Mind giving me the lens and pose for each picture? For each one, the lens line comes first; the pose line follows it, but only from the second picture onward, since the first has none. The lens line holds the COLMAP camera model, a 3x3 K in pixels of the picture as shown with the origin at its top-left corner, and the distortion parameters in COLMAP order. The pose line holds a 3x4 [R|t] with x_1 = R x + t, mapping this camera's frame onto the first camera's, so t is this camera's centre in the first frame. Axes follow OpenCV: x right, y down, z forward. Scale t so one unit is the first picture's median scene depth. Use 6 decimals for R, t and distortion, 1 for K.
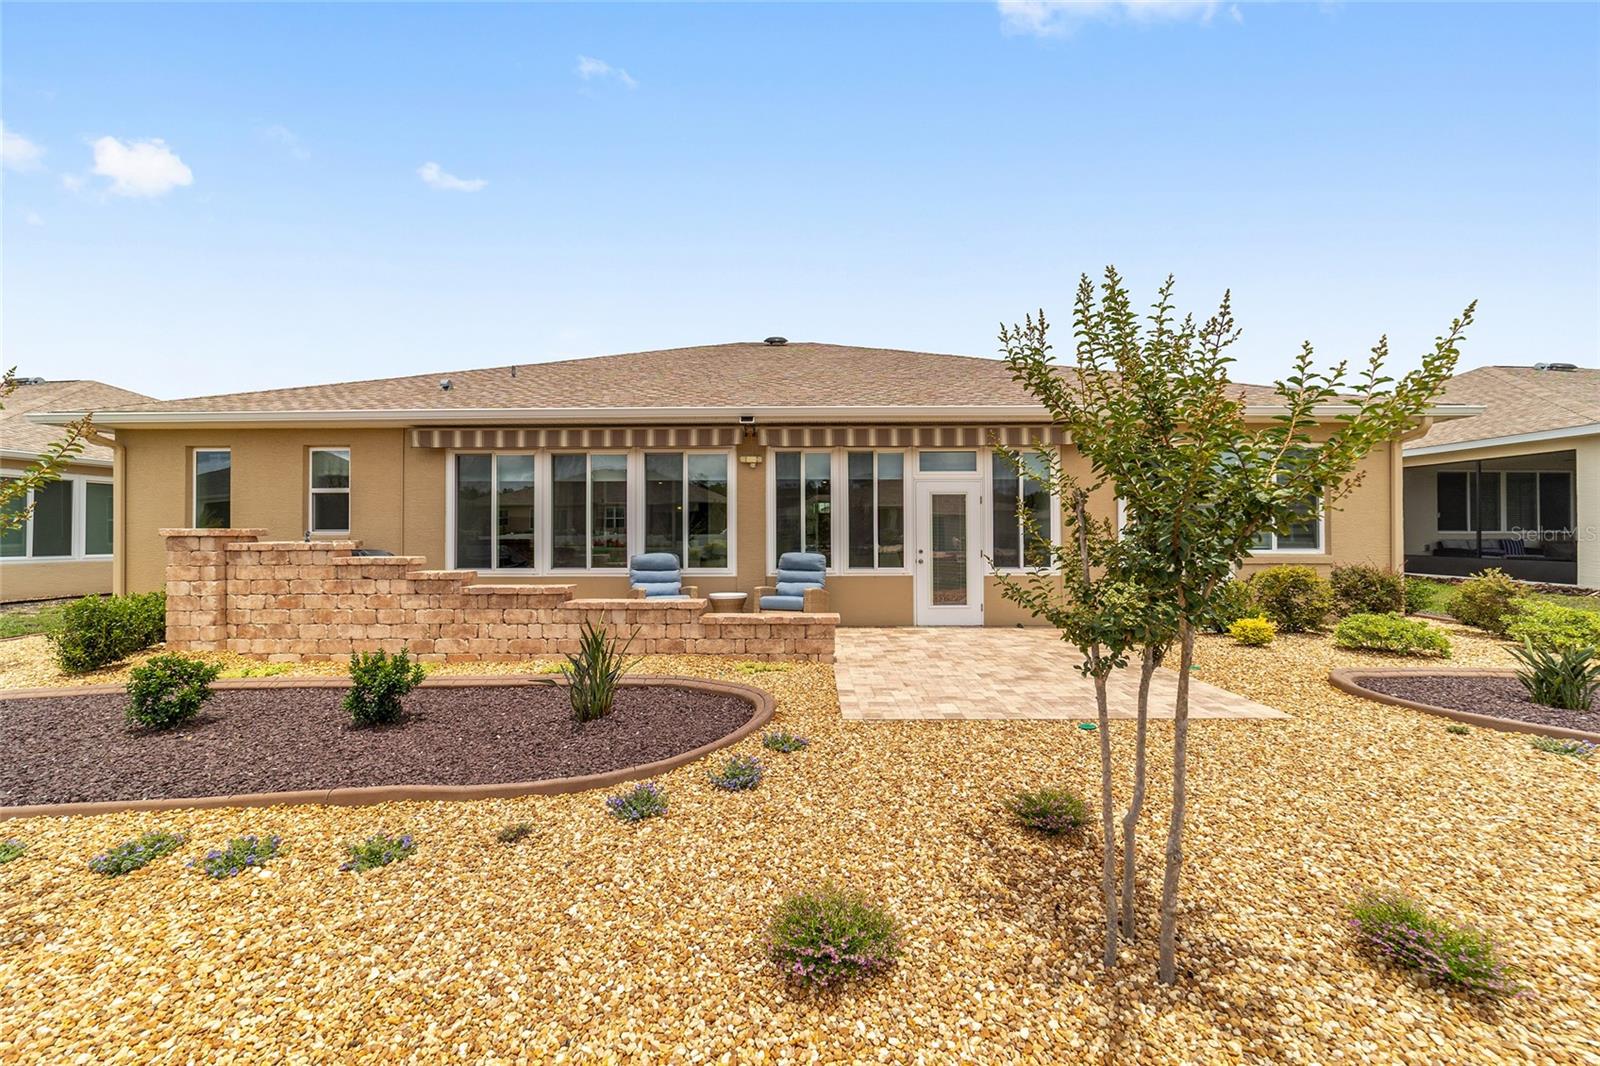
lens RADIAL K [[613.6, 0, 798.4], [0, 613.6, 531.1], [0, 0, 1]] dist [-0.013415, 0.007060]
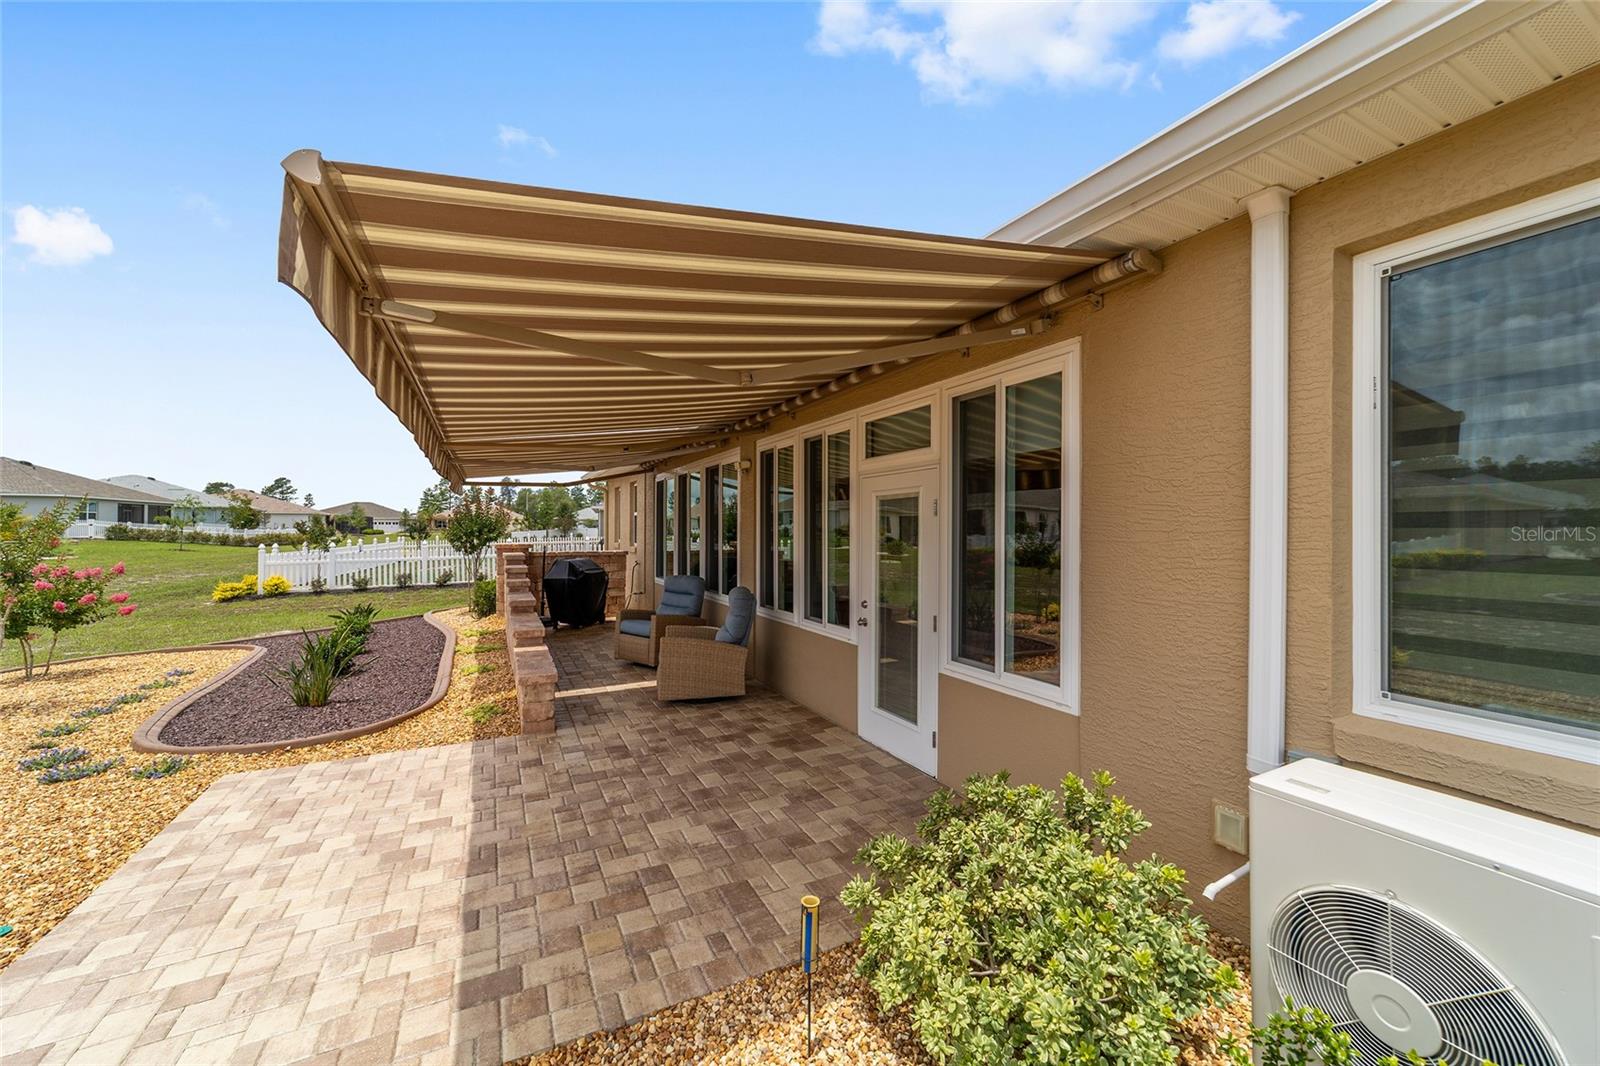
lens RADIAL K [[613.6, 0, 798.4], [0, 613.6, 531.1], [0, 0, 1]] dist [-0.013415, 0.007060]
pose [[0.459743, 0.005482, -0.888035, 0.661815], [-0.001574, 0.999984, 0.005358, -0.035277], [0.888051, -0.001066, 0.459744, 0.693750]]
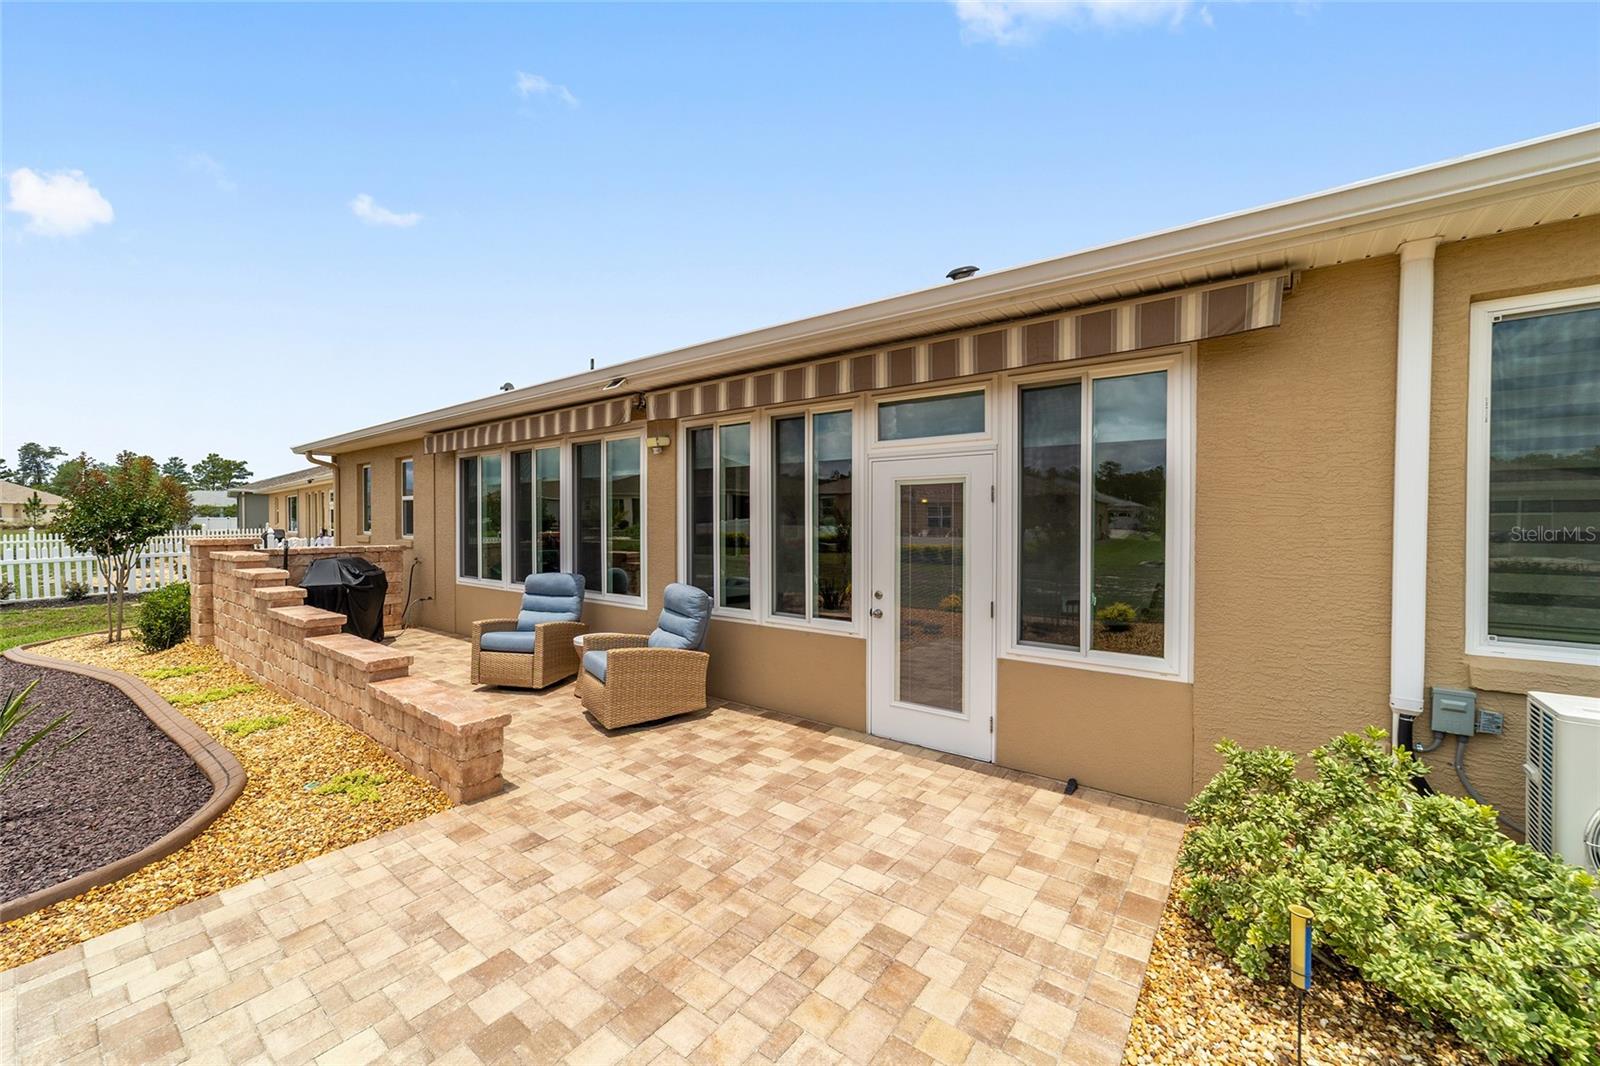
lens RADIAL K [[613.6, 0, 798.4], [0, 613.6, 531.1], [0, 0, 1]] dist [-0.013415, 0.007060]
pose [[0.805176, 0.013759, -0.592877, 0.454670], [-0.001513, 0.999775, 0.021148, -0.032091], [0.593035, -0.016131, 0.805015, 0.538392]]
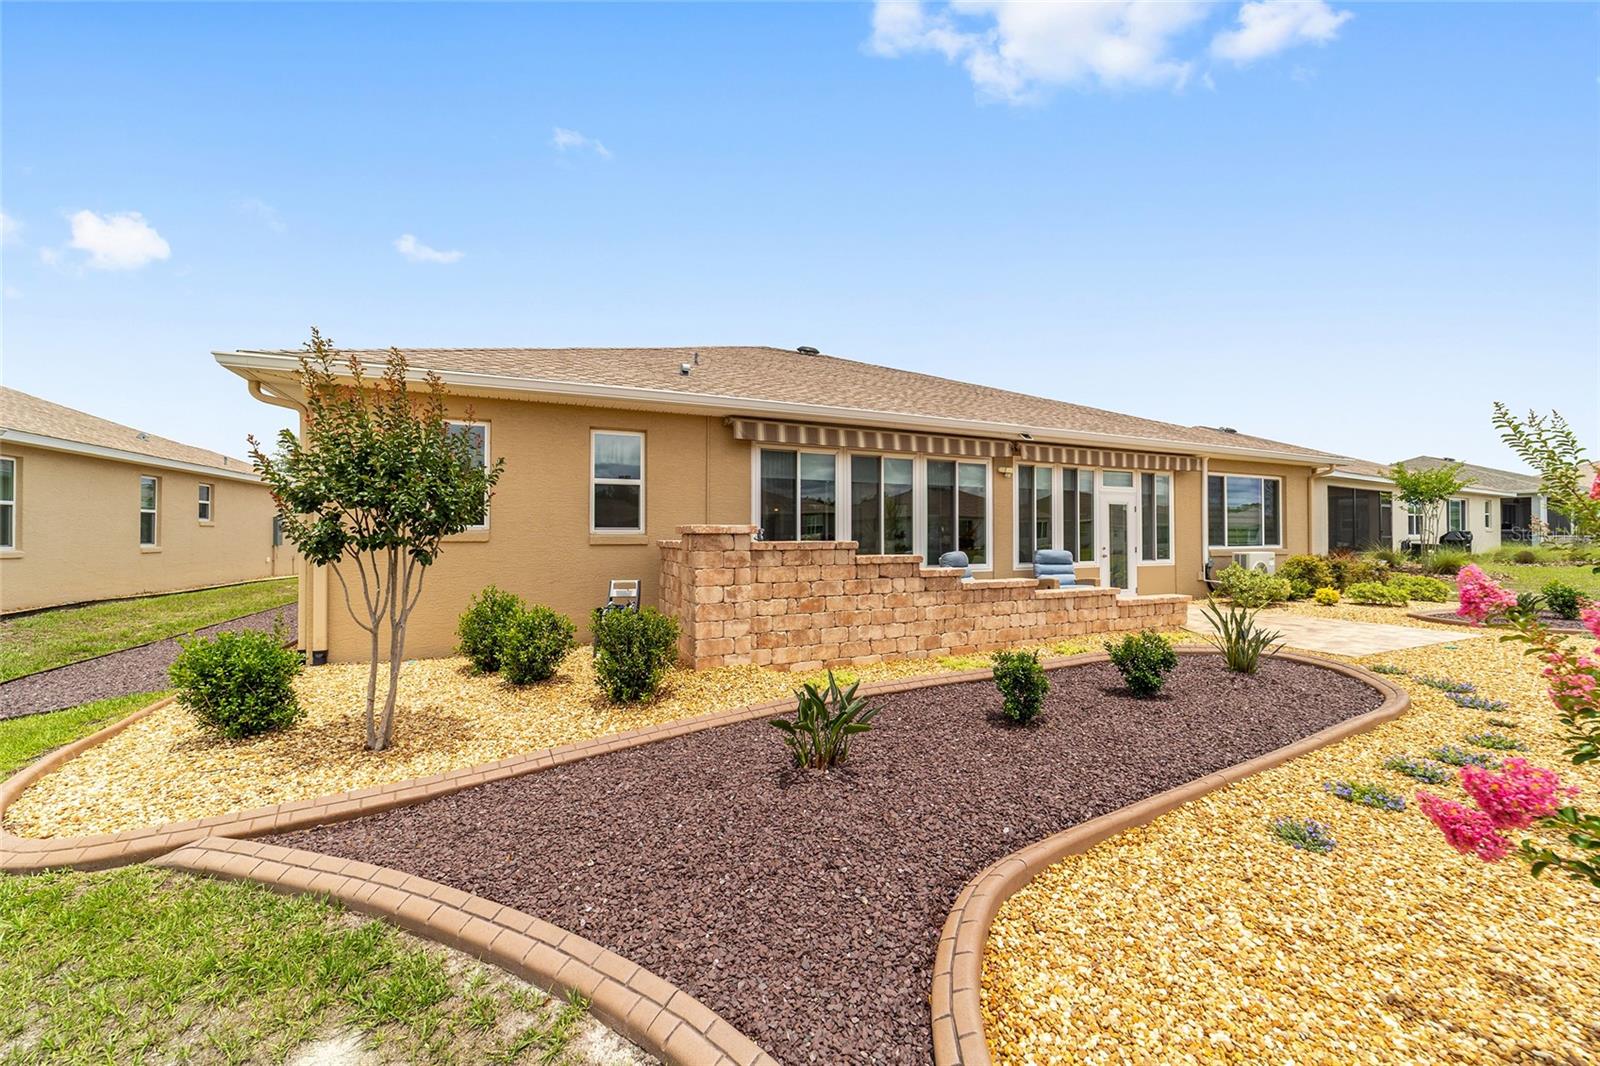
lens RADIAL K [[620.0, 0, 800.0], [0, 620.0, 533.0], [0, 0, 1]] dist [-0.014045, 0.006935]
pose [[0.900617, 0.004105, 0.434594, -0.926306], [-0.002784, 0.999989, -0.003676, 0.007580], [-0.434605, 0.002100, 0.900619, 0.118864]]
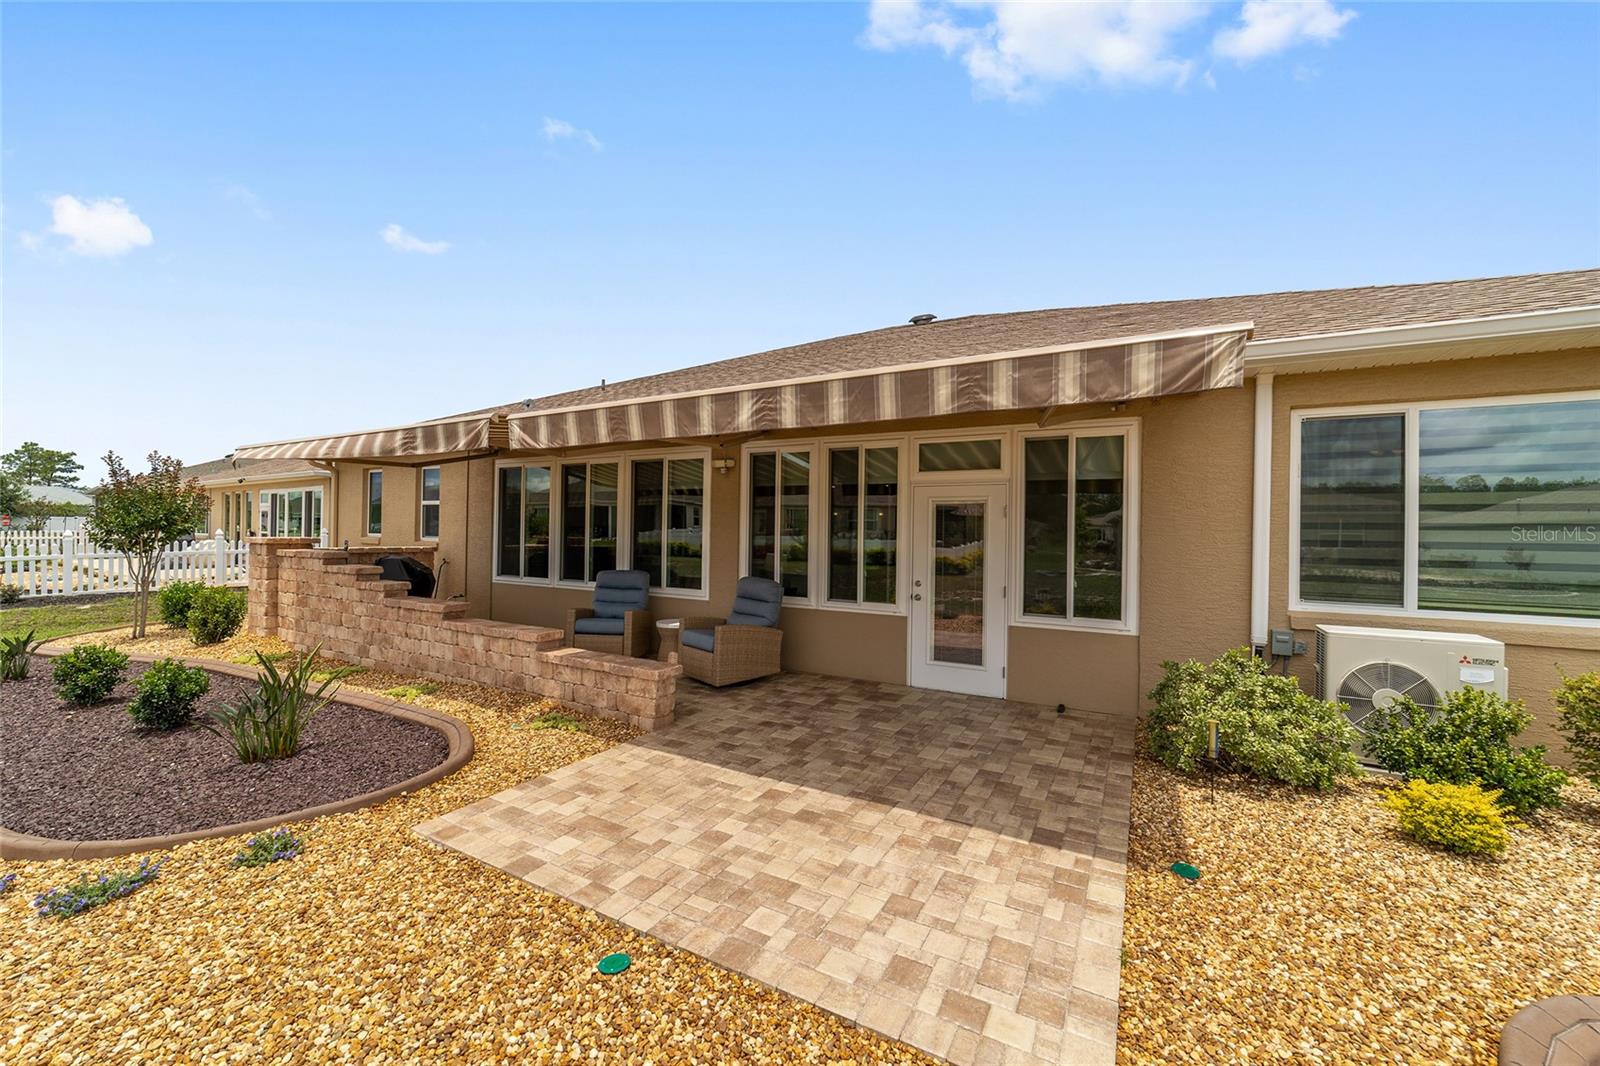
lens RADIAL K [[620.0, 0, 800.0], [0, 620.0, 533.0], [0, 0, 1]] dist [-0.014045, 0.006935]
pose [[0.881537, 0.017335, -0.471796, 0.418485], [-0.016780, 0.999845, 0.005383, -0.027277], [0.471816, 0.003172, 0.881691, 0.296397]]
